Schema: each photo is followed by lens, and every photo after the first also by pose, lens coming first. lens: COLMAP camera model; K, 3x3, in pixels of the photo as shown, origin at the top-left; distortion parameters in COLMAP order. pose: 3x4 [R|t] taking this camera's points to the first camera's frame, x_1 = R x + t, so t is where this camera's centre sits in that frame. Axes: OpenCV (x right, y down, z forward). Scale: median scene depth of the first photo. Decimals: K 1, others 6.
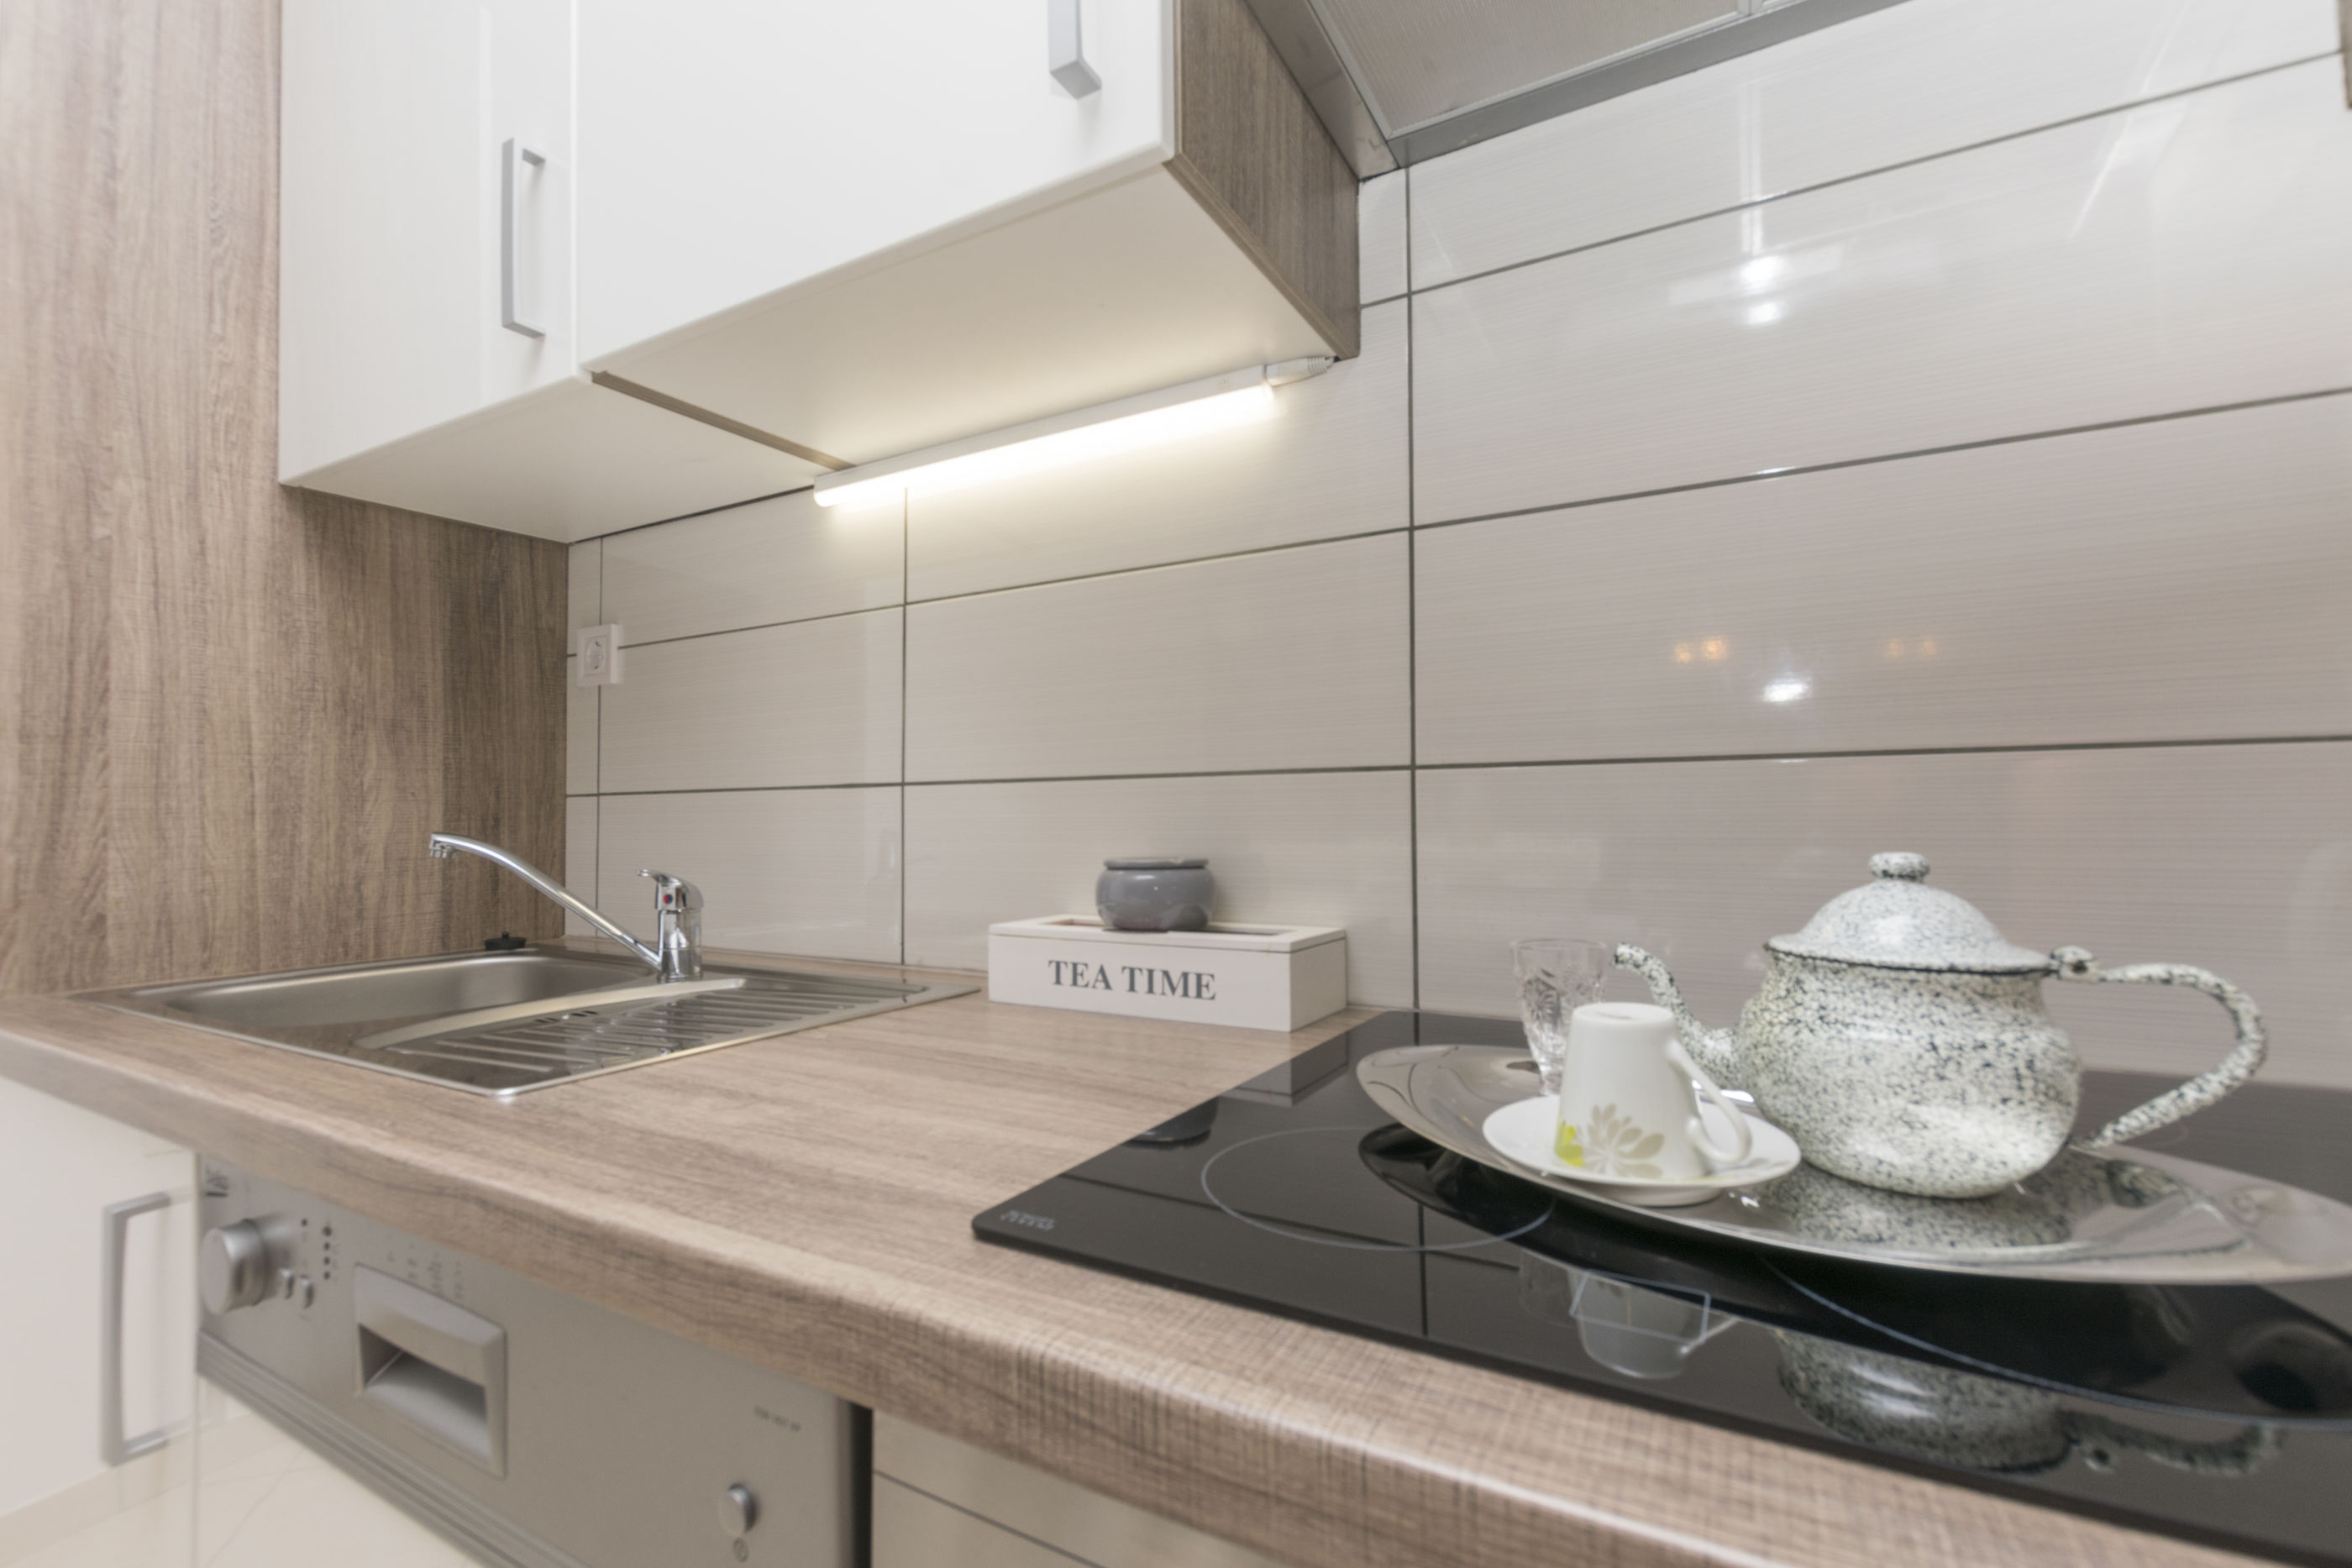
lens RADIAL K [[1013.7, 0, 1183.8], [0, 1013.7, 781.5], [0, 0, 1]] dist [0.004428, -0.001948]
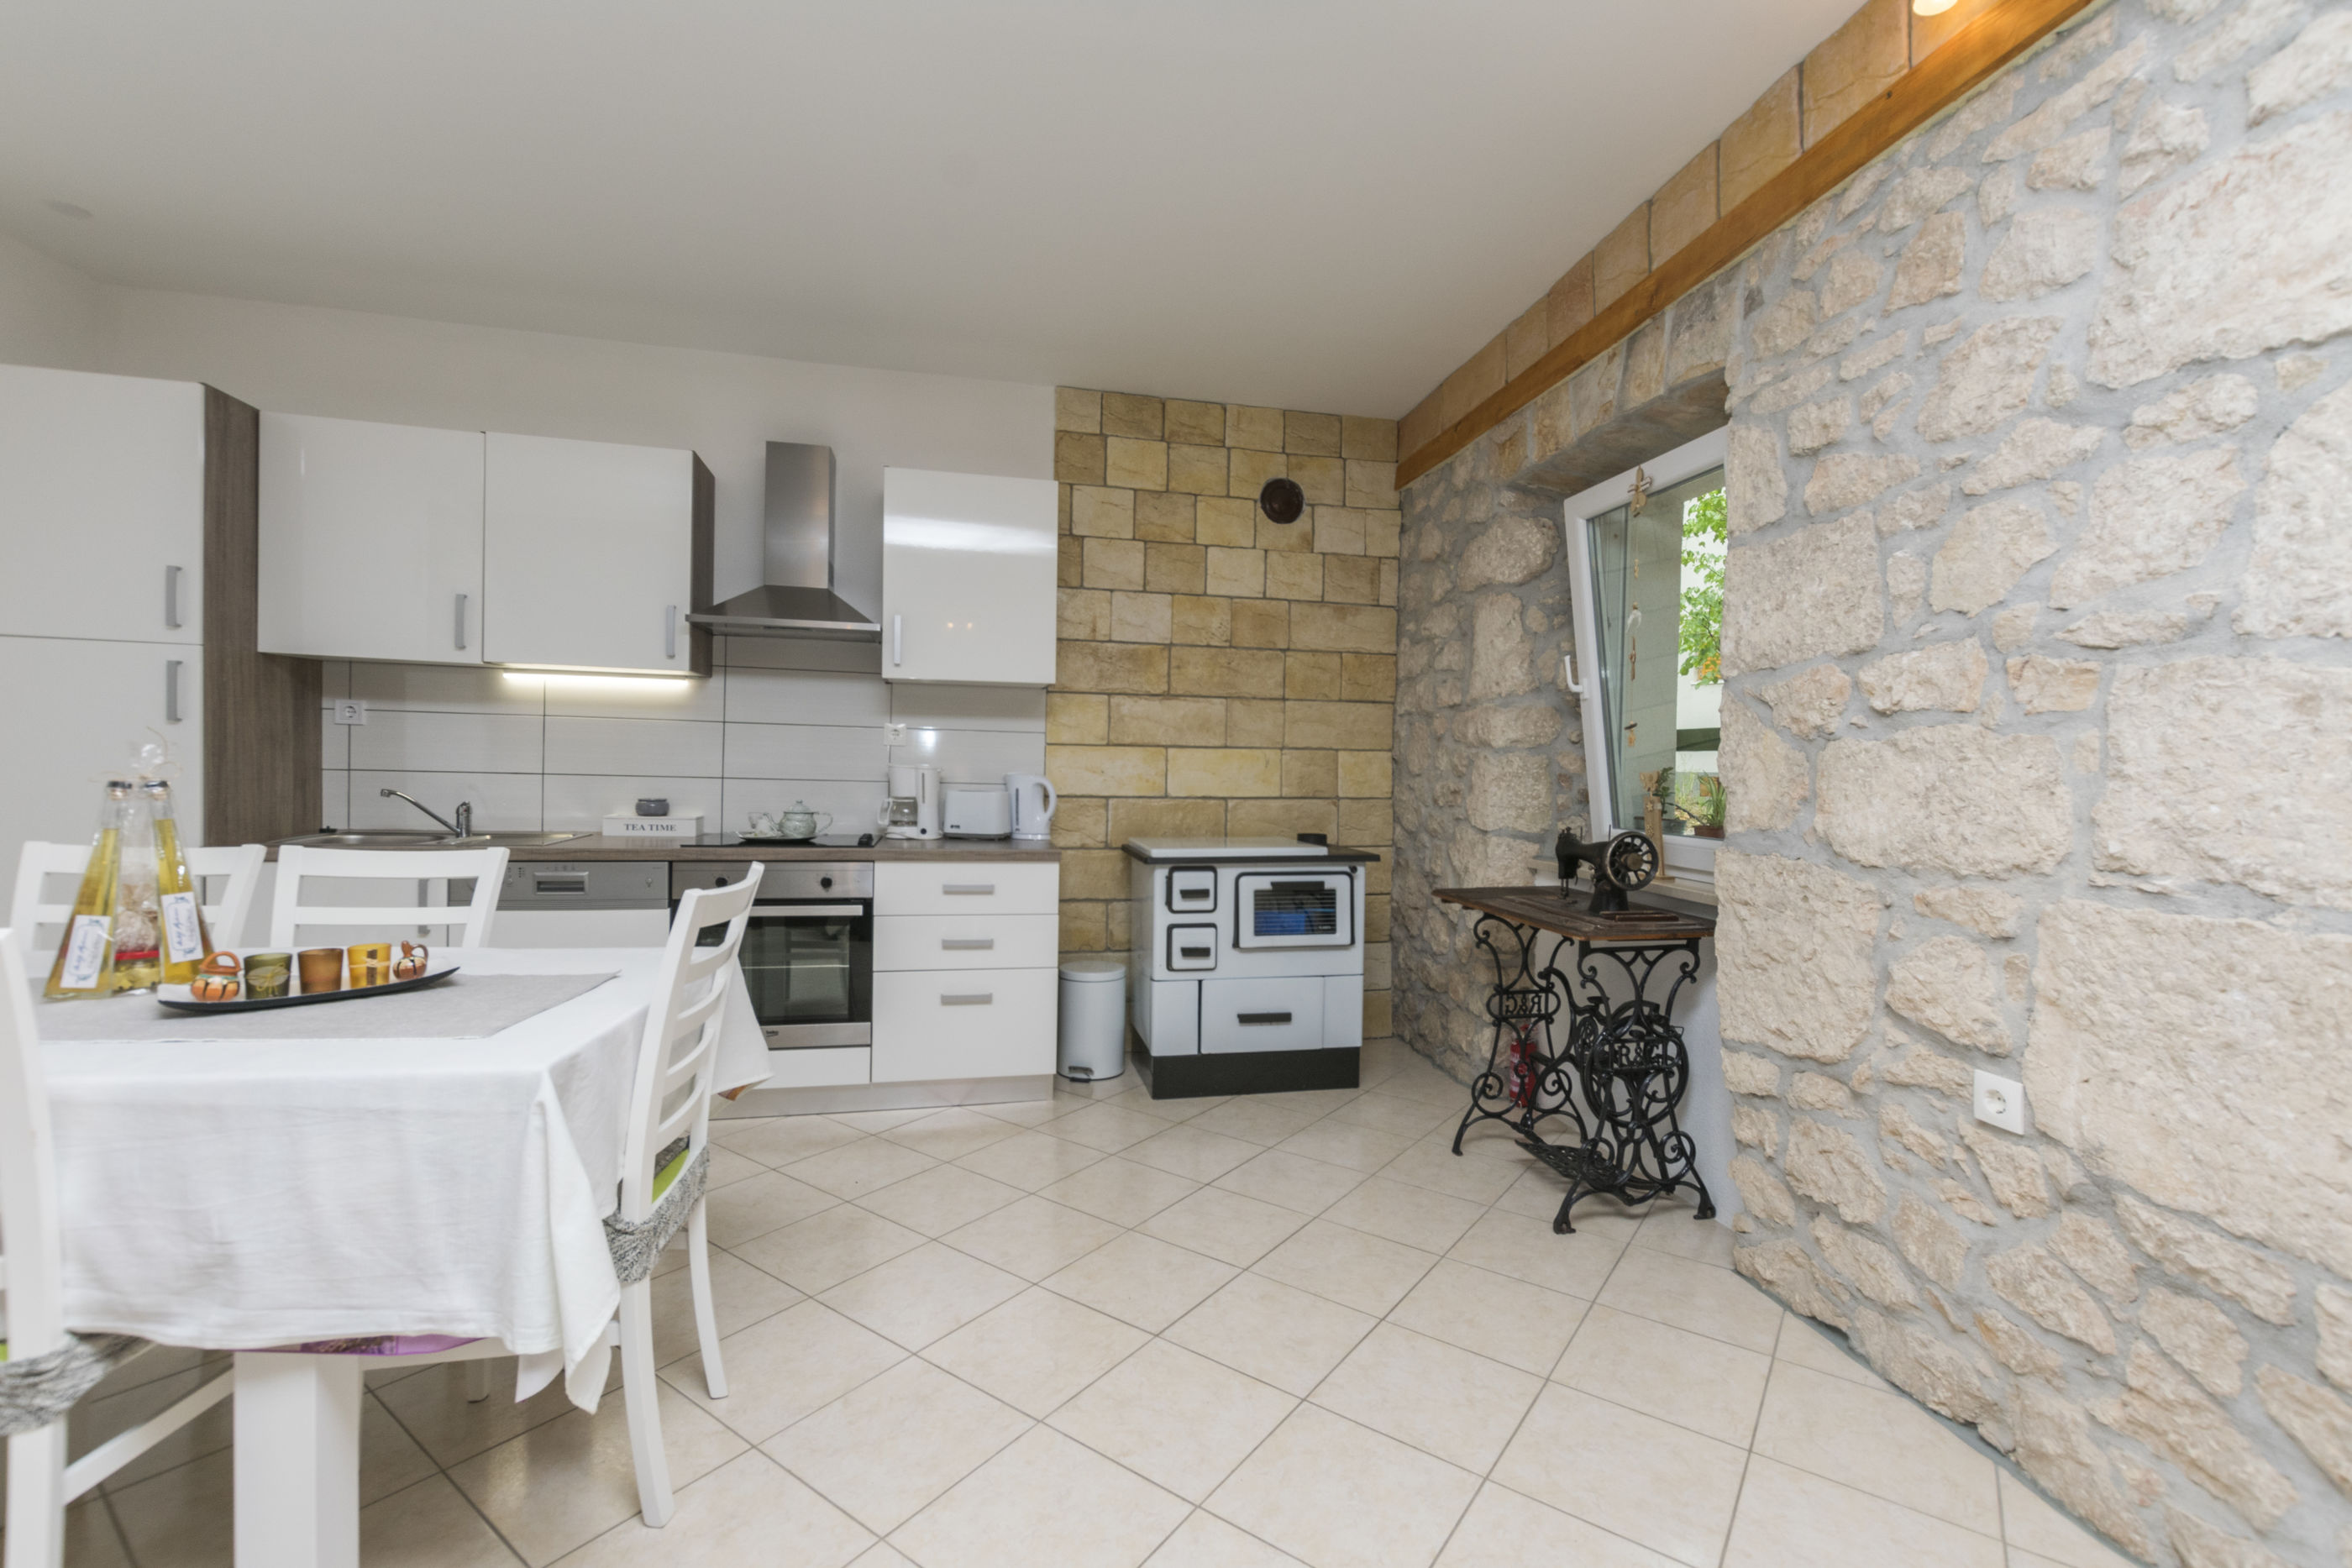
lens RADIAL K [[1013.7, 0, 1171.8], [0, 1013.7, 786.0], [0, 0, 1]] dist [0.004428, -0.001948]
pose [[0.736359, 0.011955, 0.676486, -1.014748], [-0.059971, 0.997062, 0.047658, -0.237352], [-0.673928, -0.075663, 0.734912, -2.738278]]
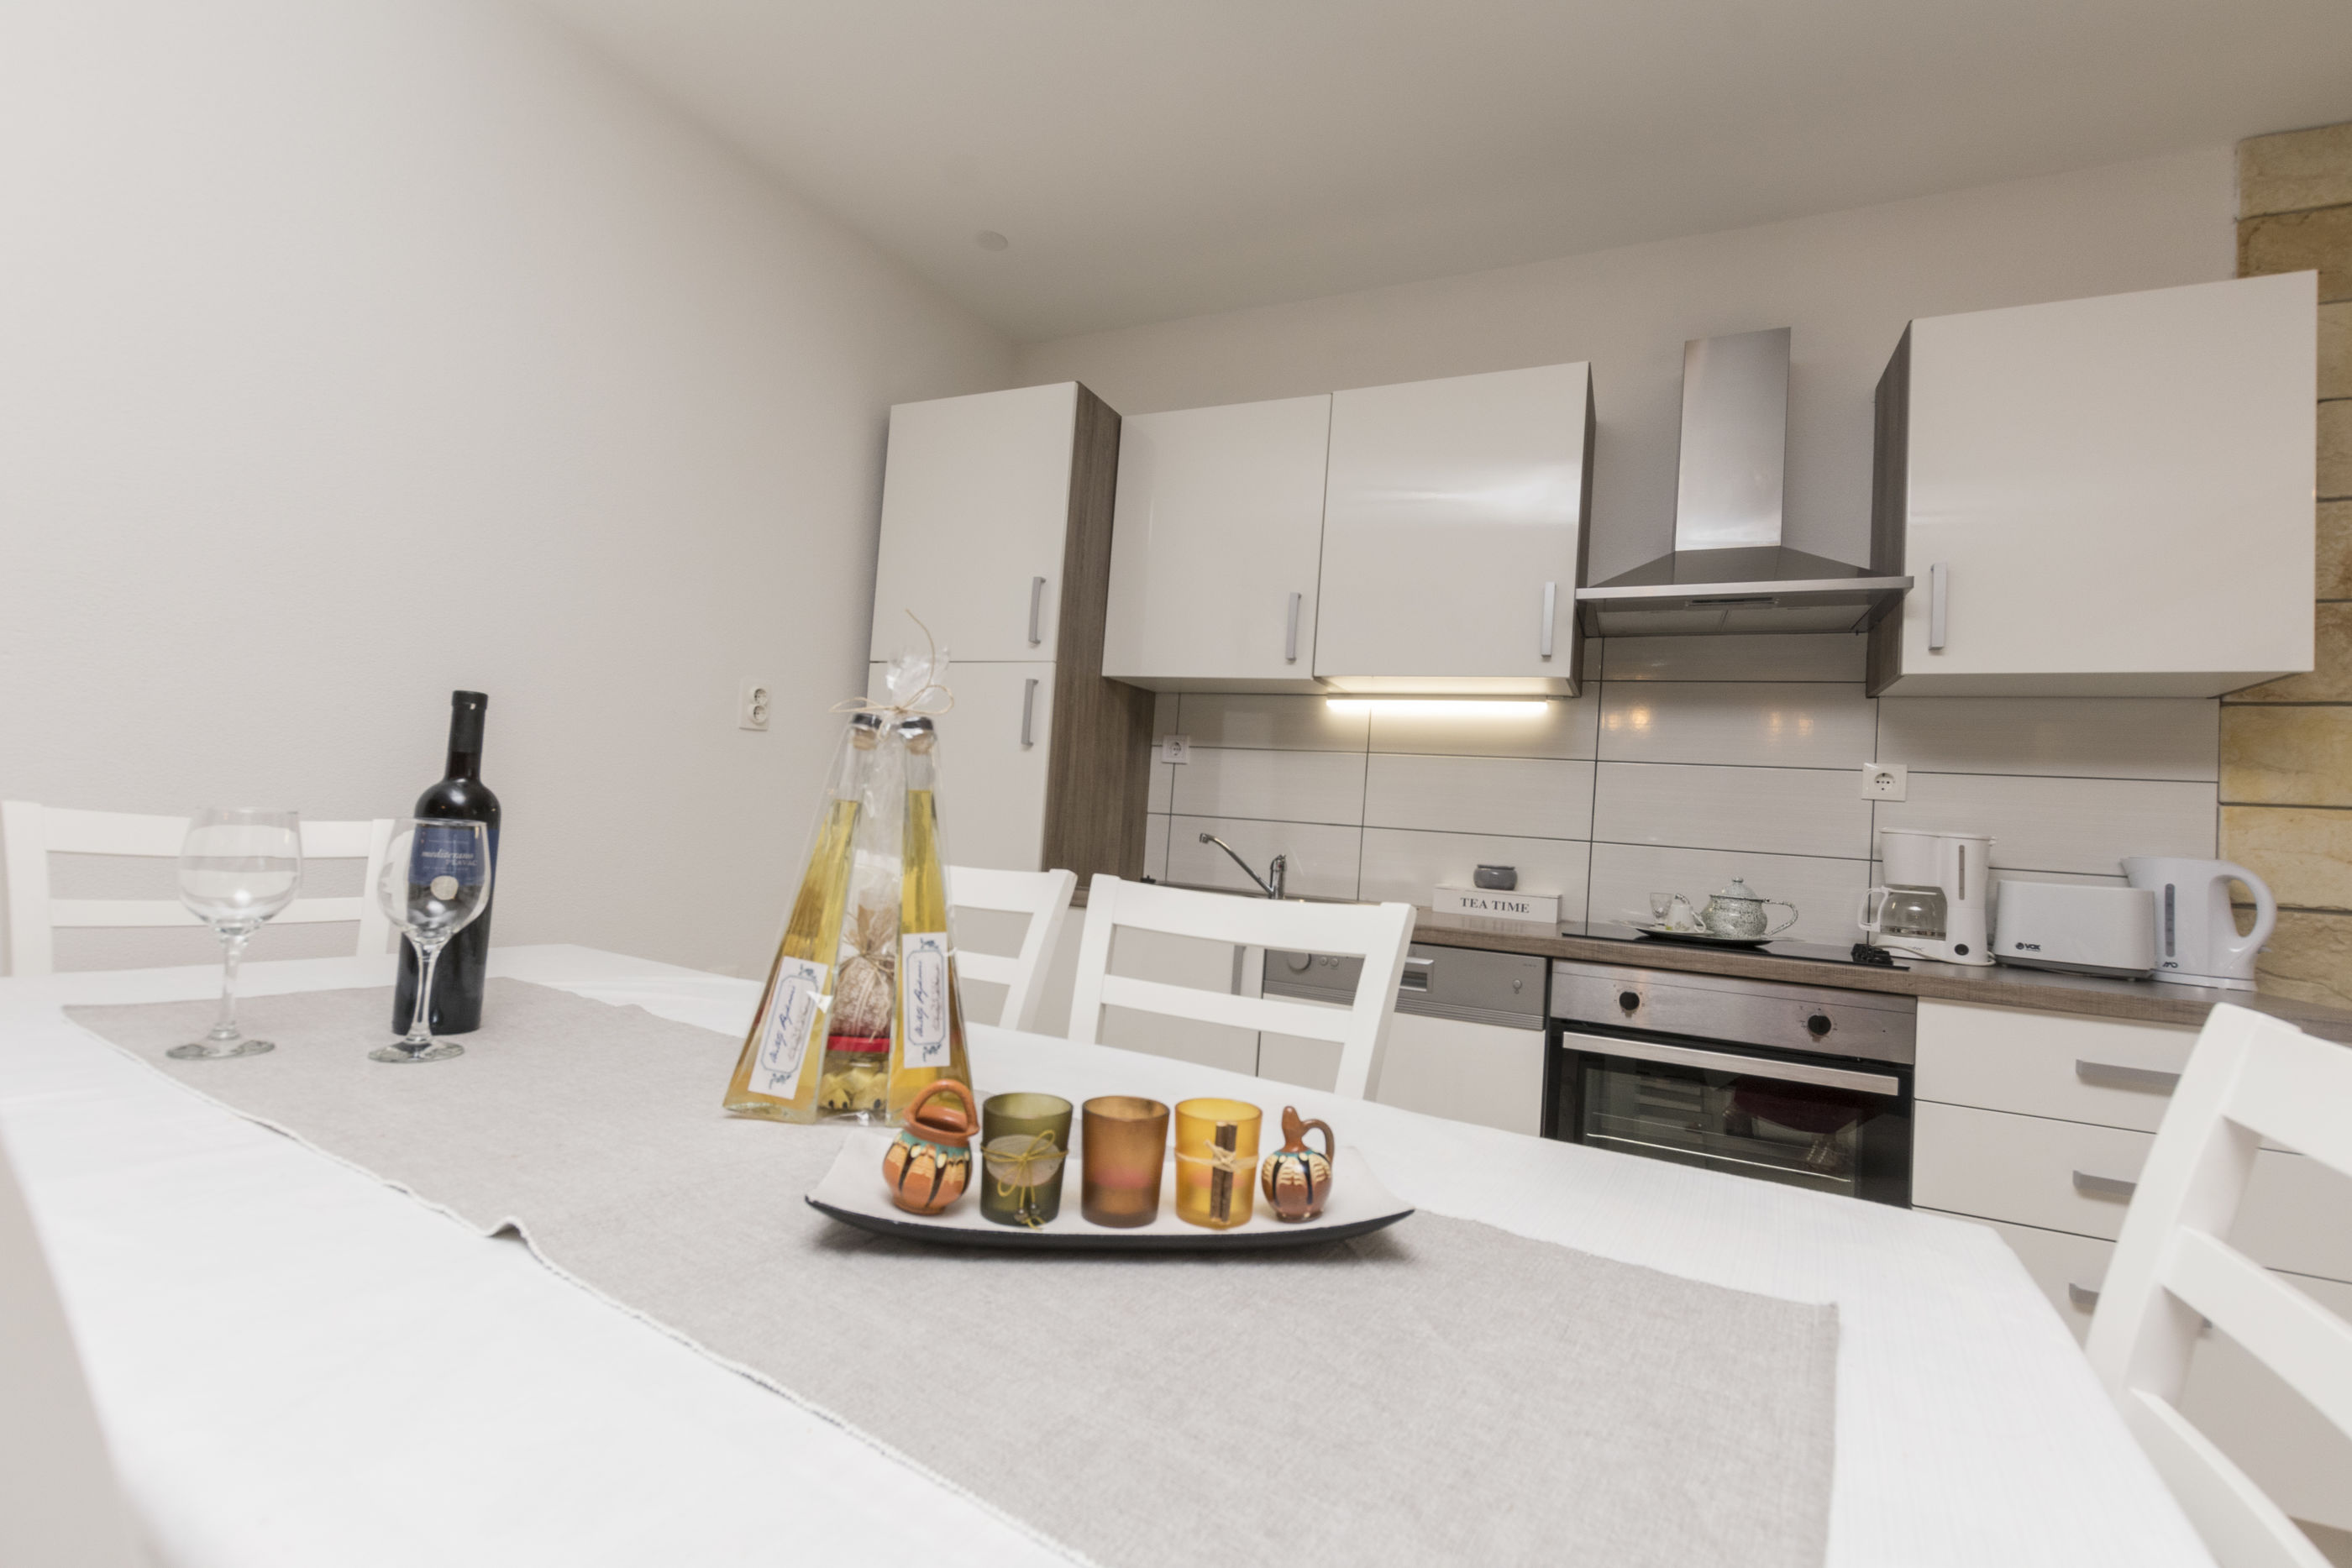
lens RADIAL K [[1013.7, 0, 1180.2], [0, 1013.7, 784.0], [0, 0, 1]] dist [0.004428, -0.001948]
pose [[0.993648, 0.083033, 0.075956, -0.954998], [-0.082755, 0.996547, -0.006807, -0.048805], [-0.076259, 0.000478, 0.997088, -1.479857]]
